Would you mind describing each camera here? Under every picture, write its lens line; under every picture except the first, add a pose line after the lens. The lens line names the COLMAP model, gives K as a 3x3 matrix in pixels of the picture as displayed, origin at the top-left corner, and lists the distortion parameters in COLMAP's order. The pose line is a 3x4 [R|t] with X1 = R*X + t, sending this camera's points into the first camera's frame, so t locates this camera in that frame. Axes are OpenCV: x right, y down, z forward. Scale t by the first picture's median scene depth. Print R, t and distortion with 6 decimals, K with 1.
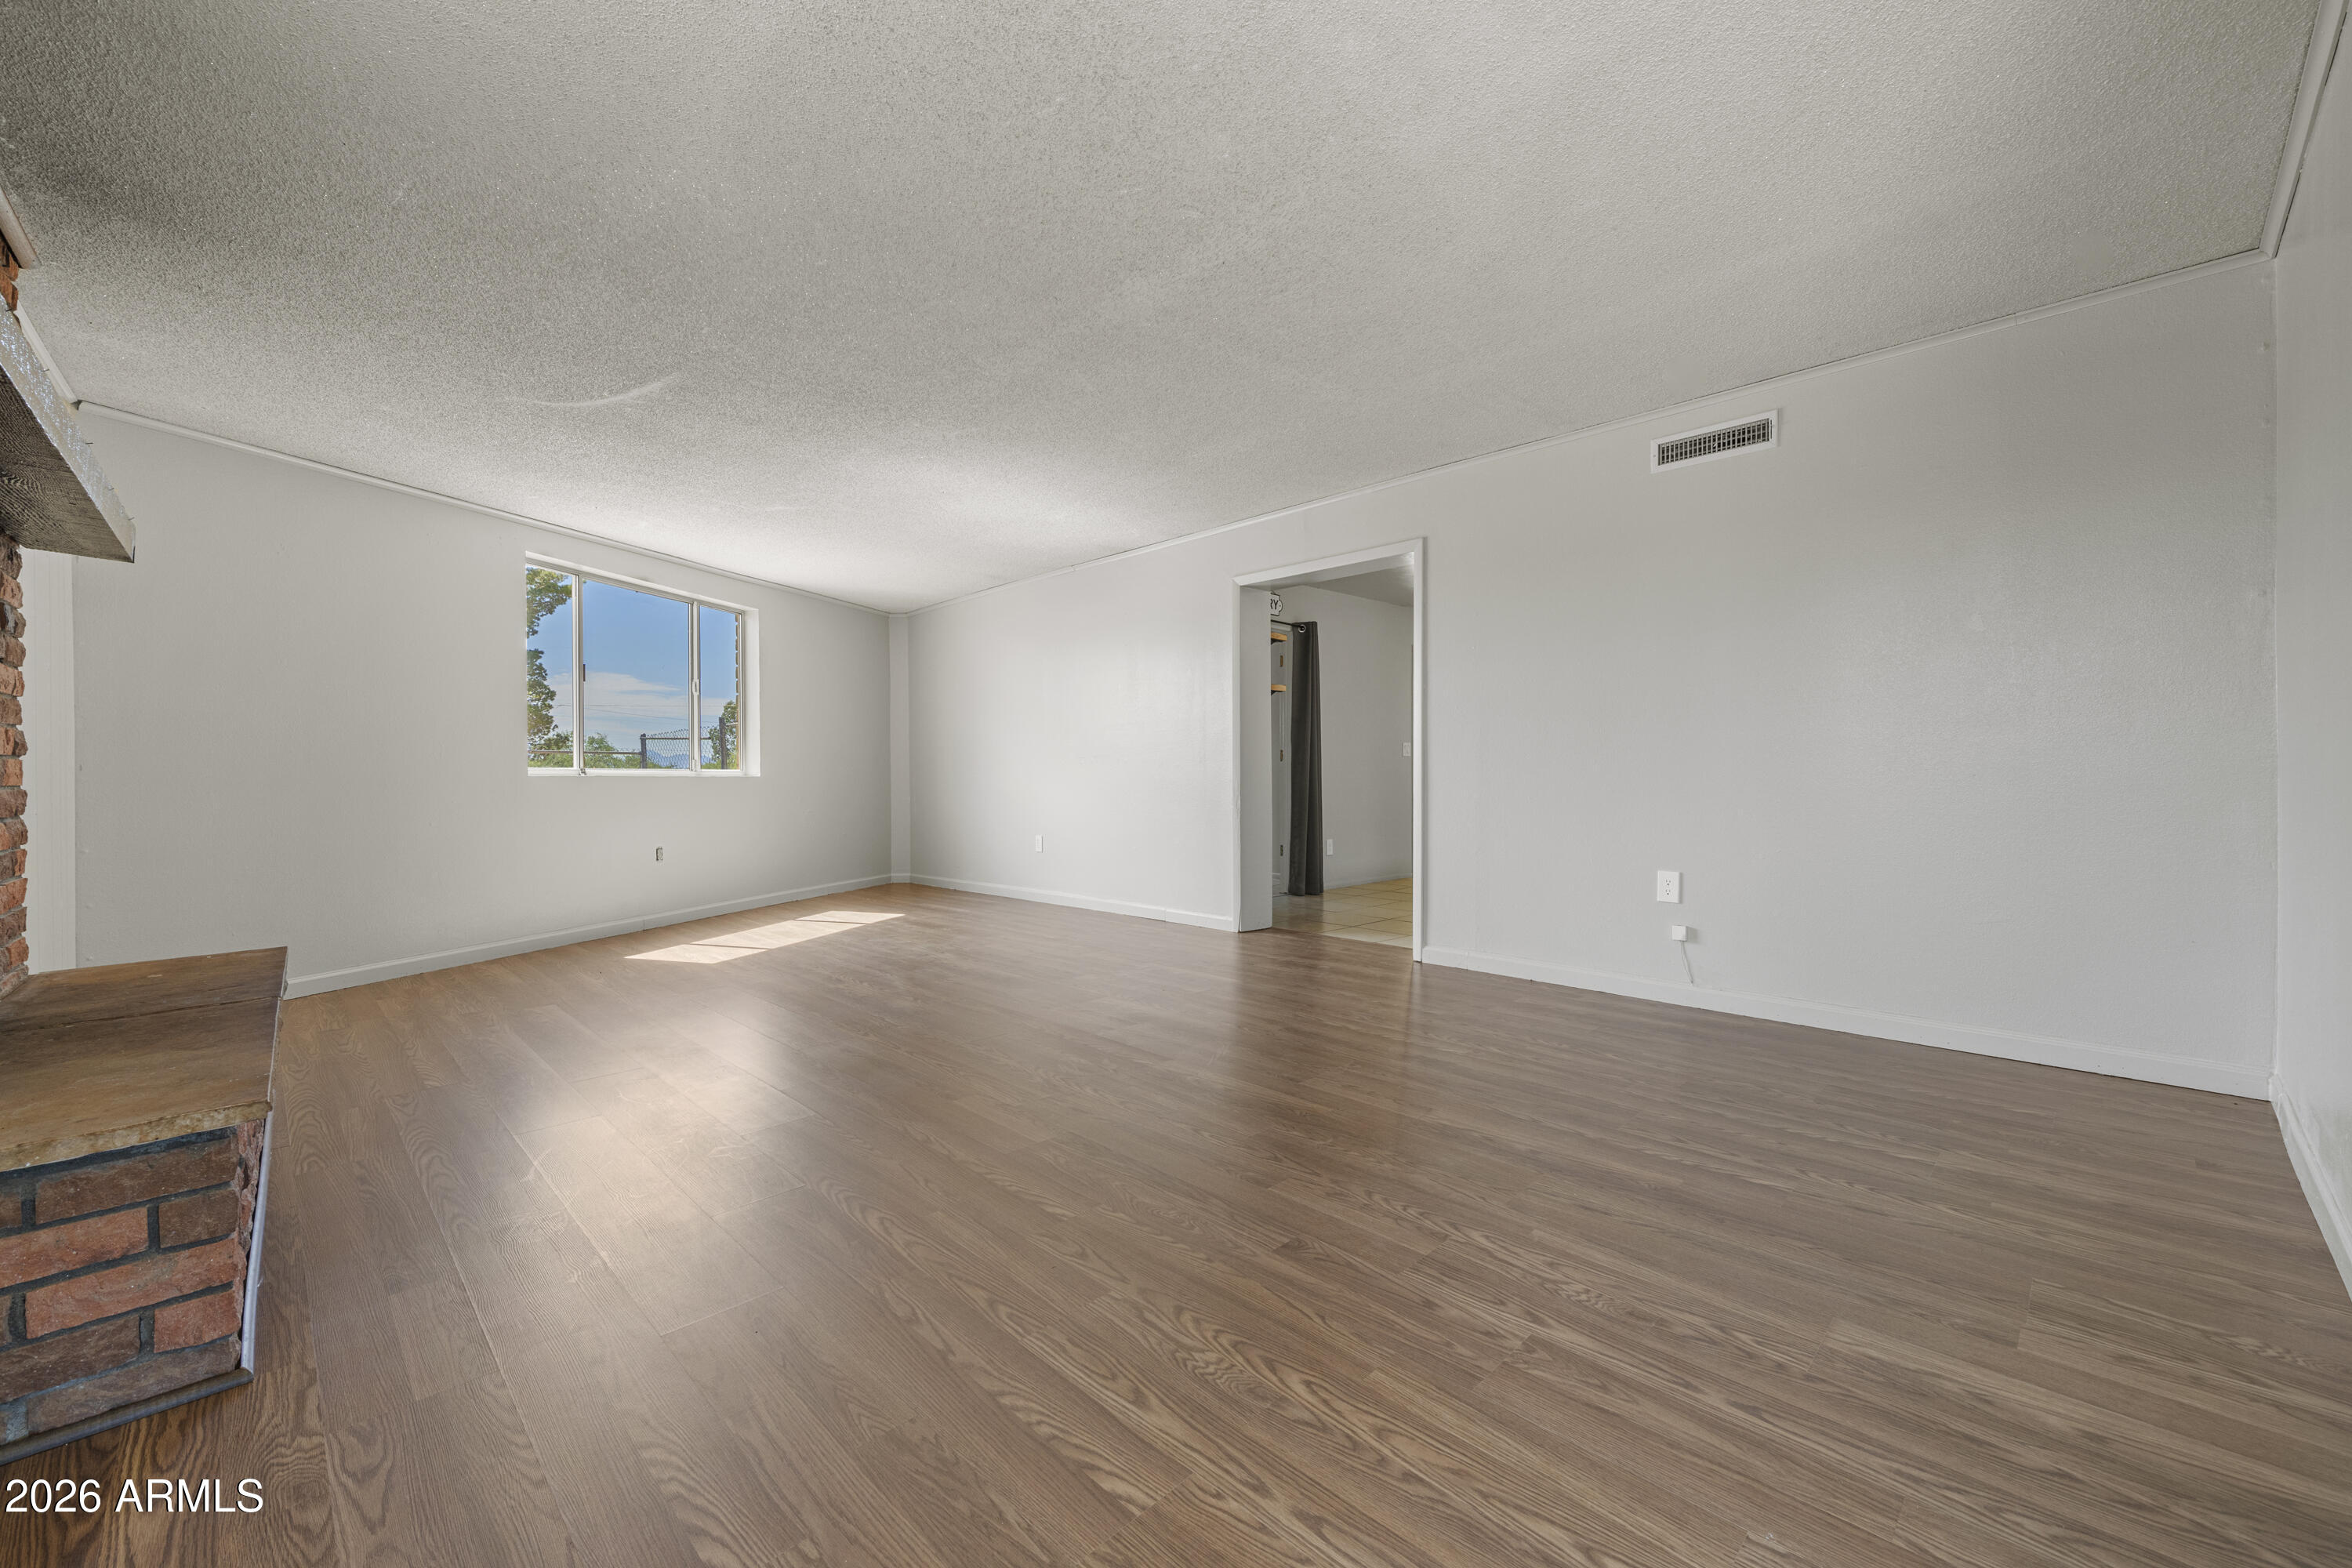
lens RADIAL K [[935.8, 0, 1156.8], [0, 935.8, 773.8], [0, 0, 1]] dist [0.001110, 0.000697]
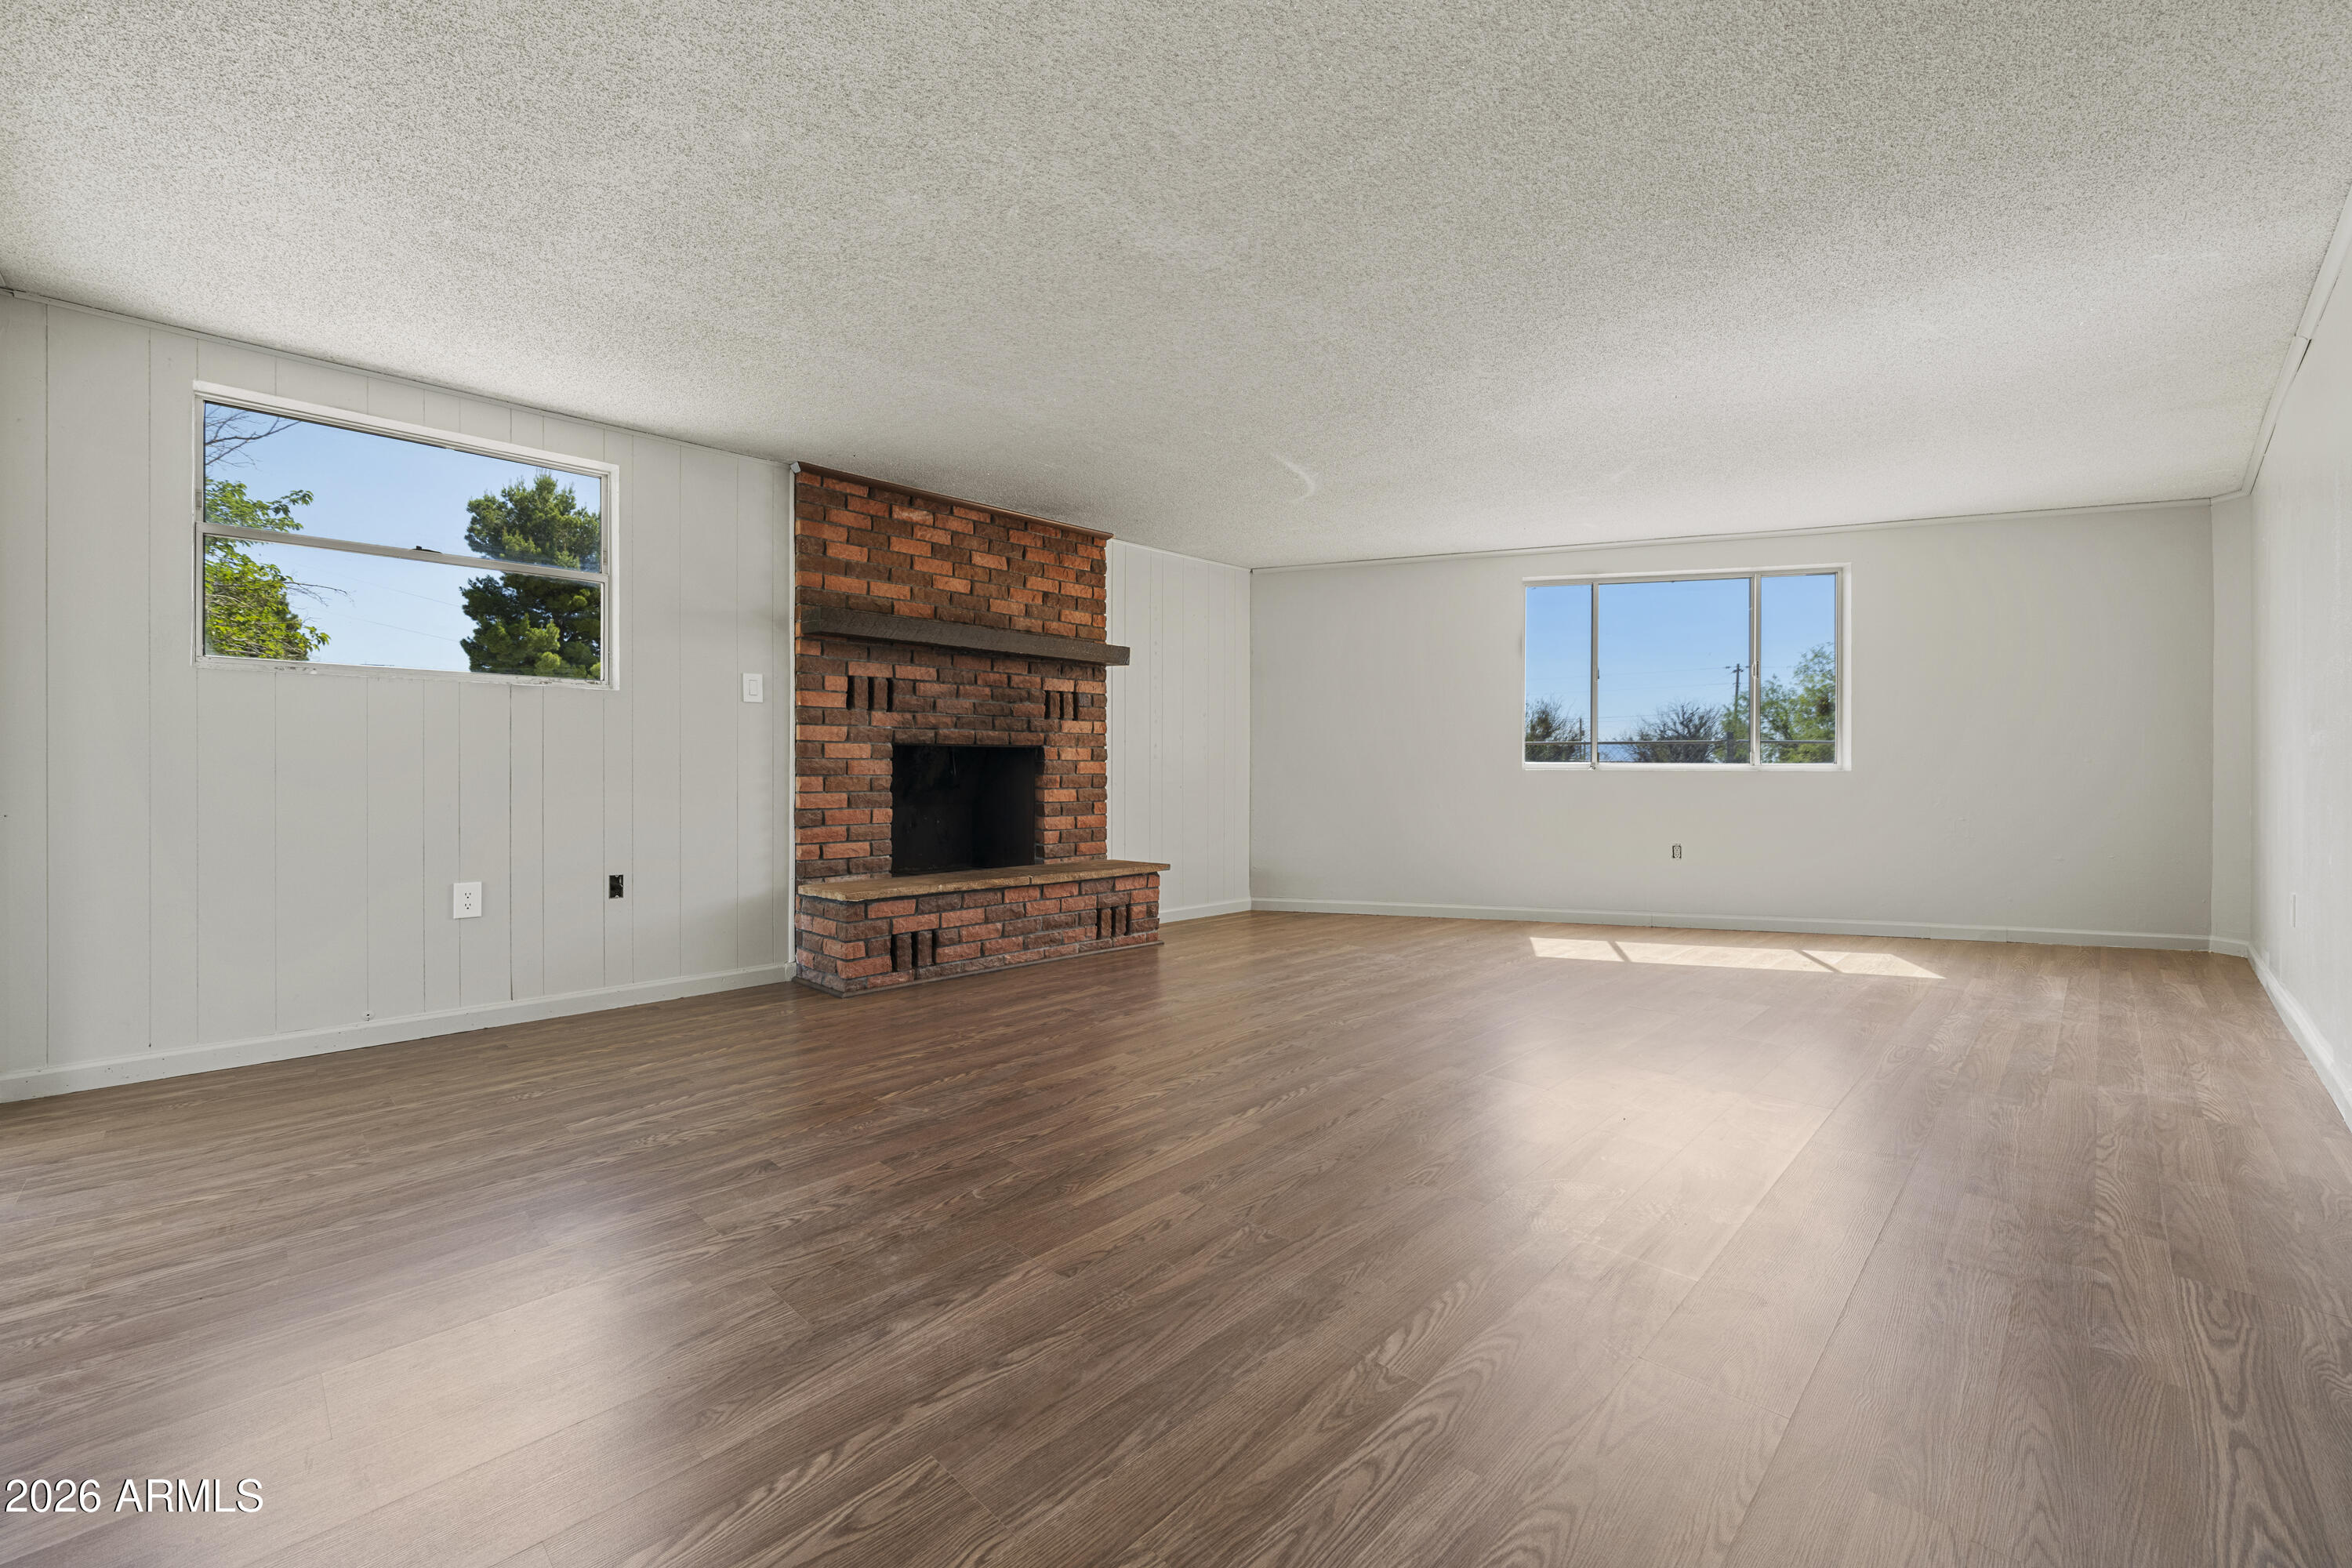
lens RADIAL K [[935.8, 0, 1163.2], [0, 935.8, 762.6], [0, 0, 1]] dist [0.001110, 0.000697]
pose [[0.009431, -0.007198, -0.999930, 1.141180], [0.001353, 0.999973, -0.007185, 0.001127], [0.999955, -0.001285, 0.009441, 1.266811]]
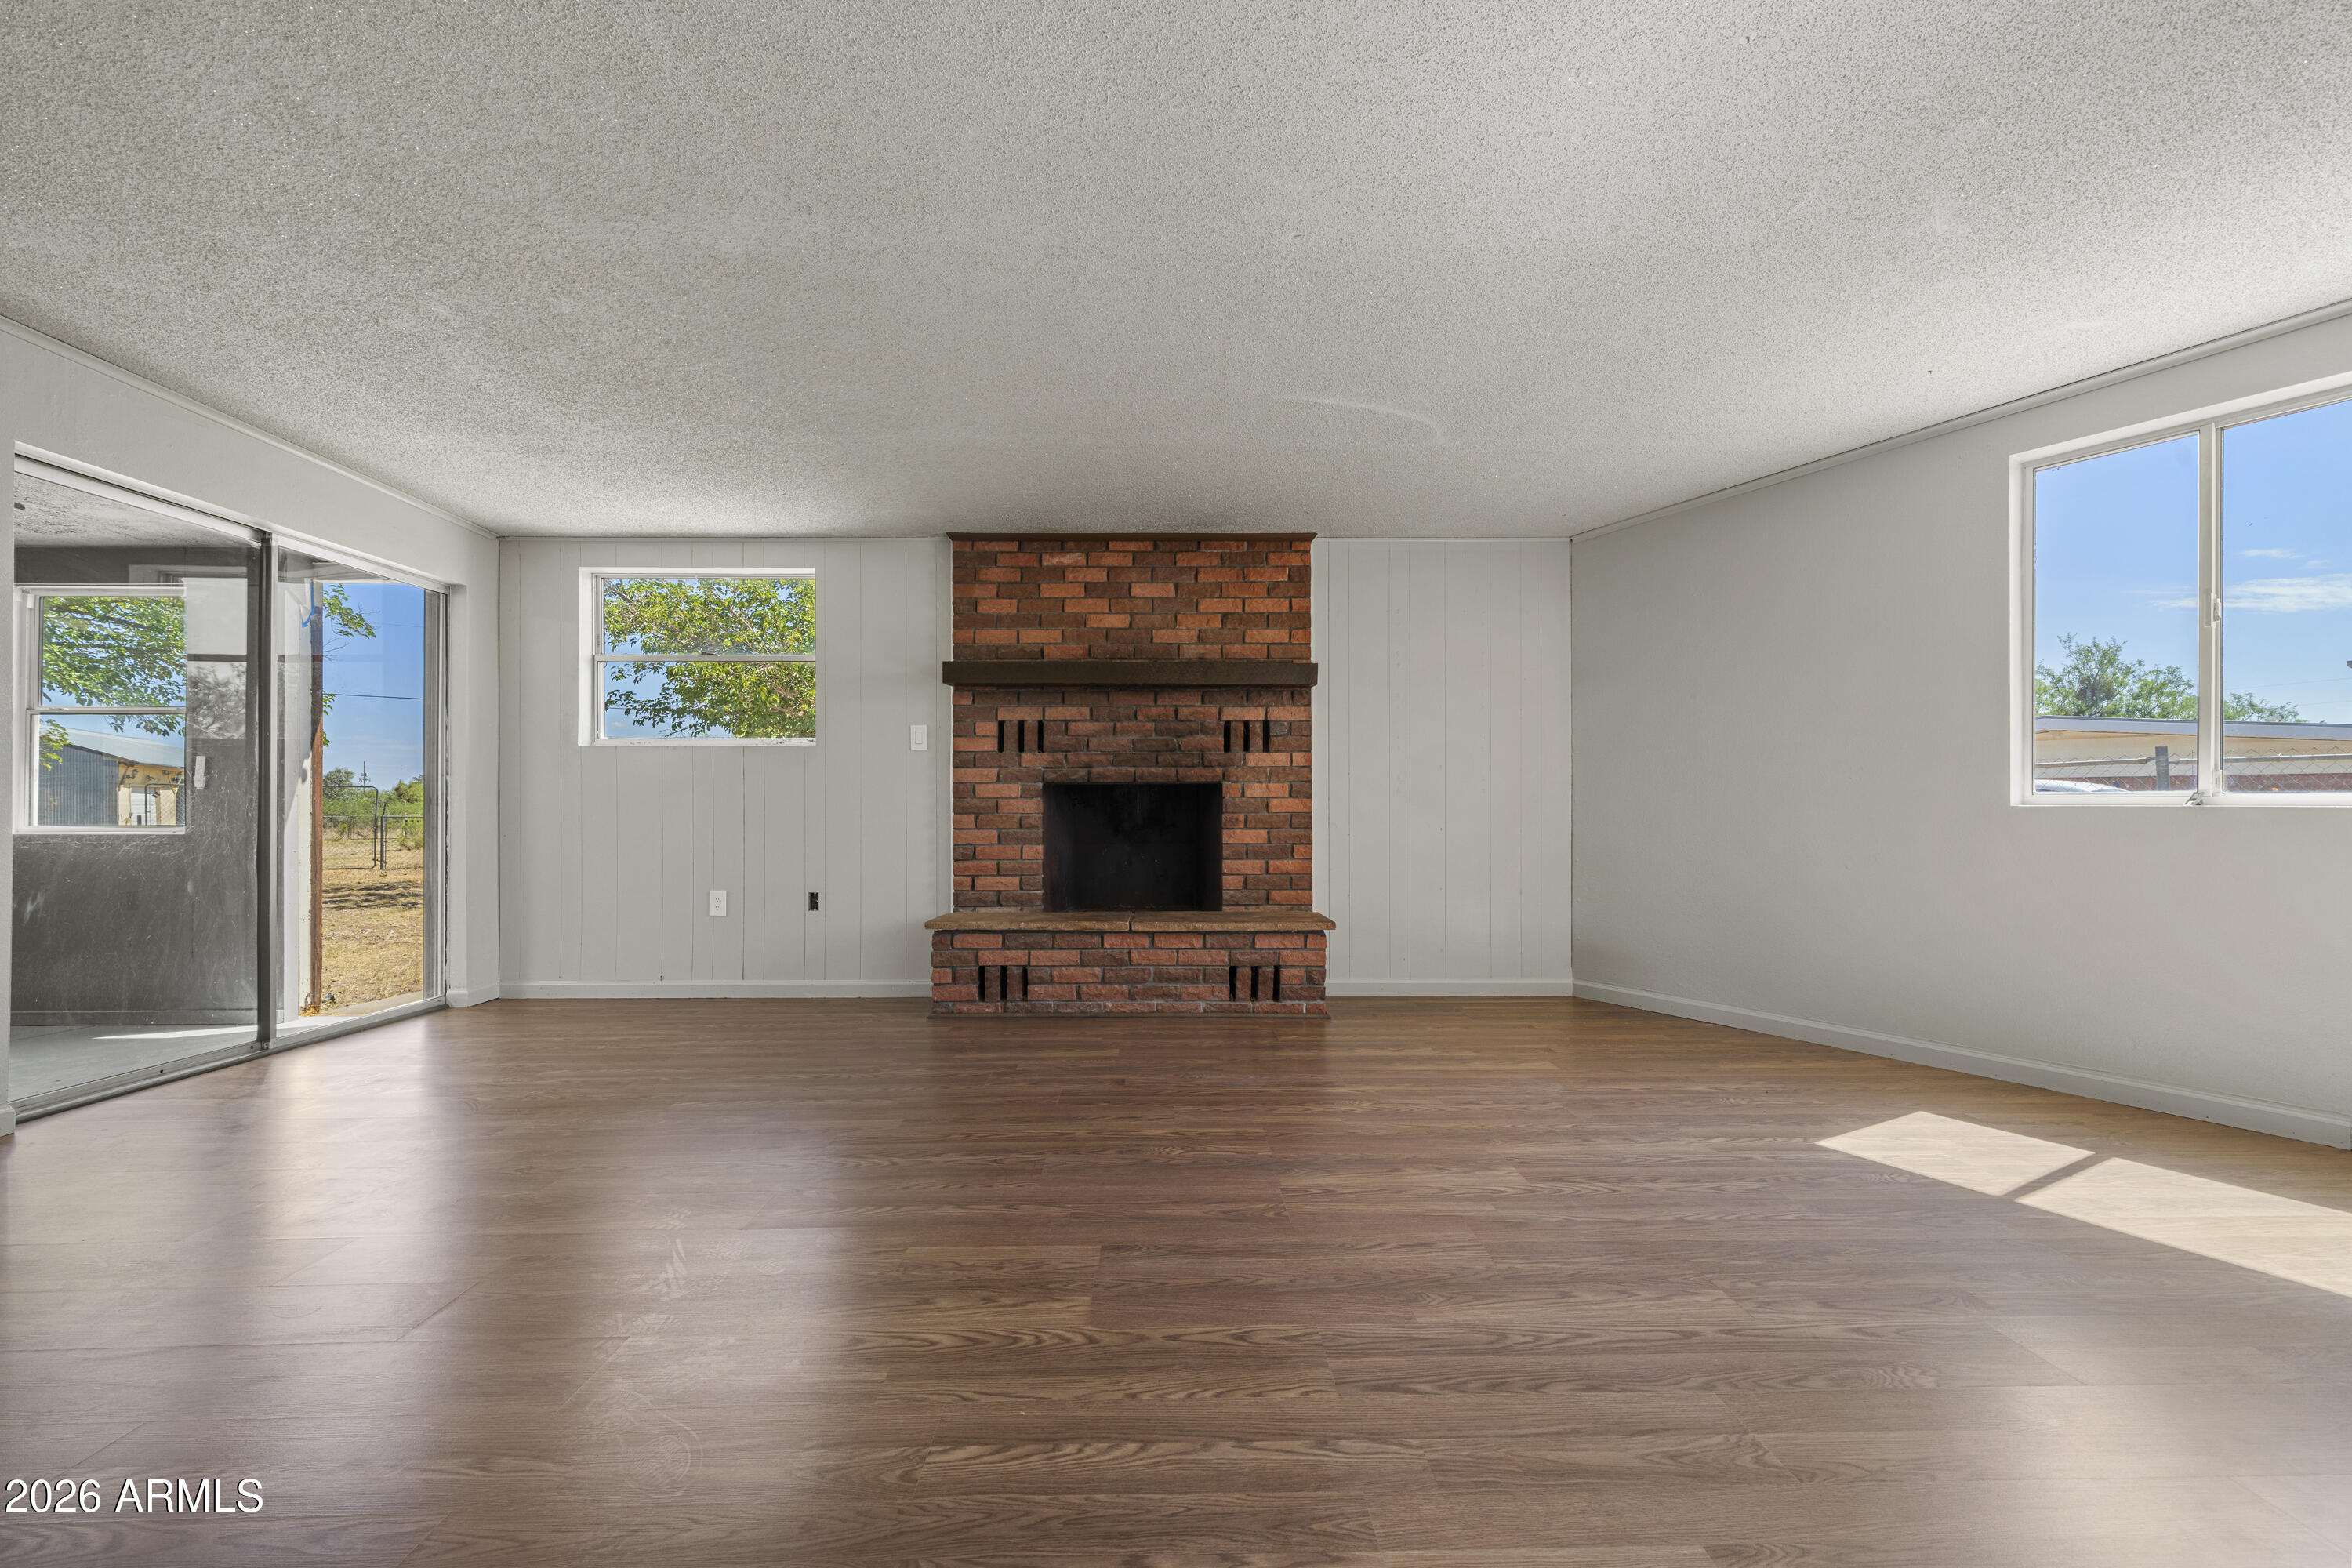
lens RADIAL K [[935.8, 0, 1178.8], [0, 935.8, 805.7], [0, 0, 1]] dist [0.001110, 0.000697]
pose [[-0.678312, 0.007577, -0.734735, 0.633894], [0.004291, 0.999971, 0.006351, -0.012466], [0.734762, 0.001155, -0.678324, 2.065663]]
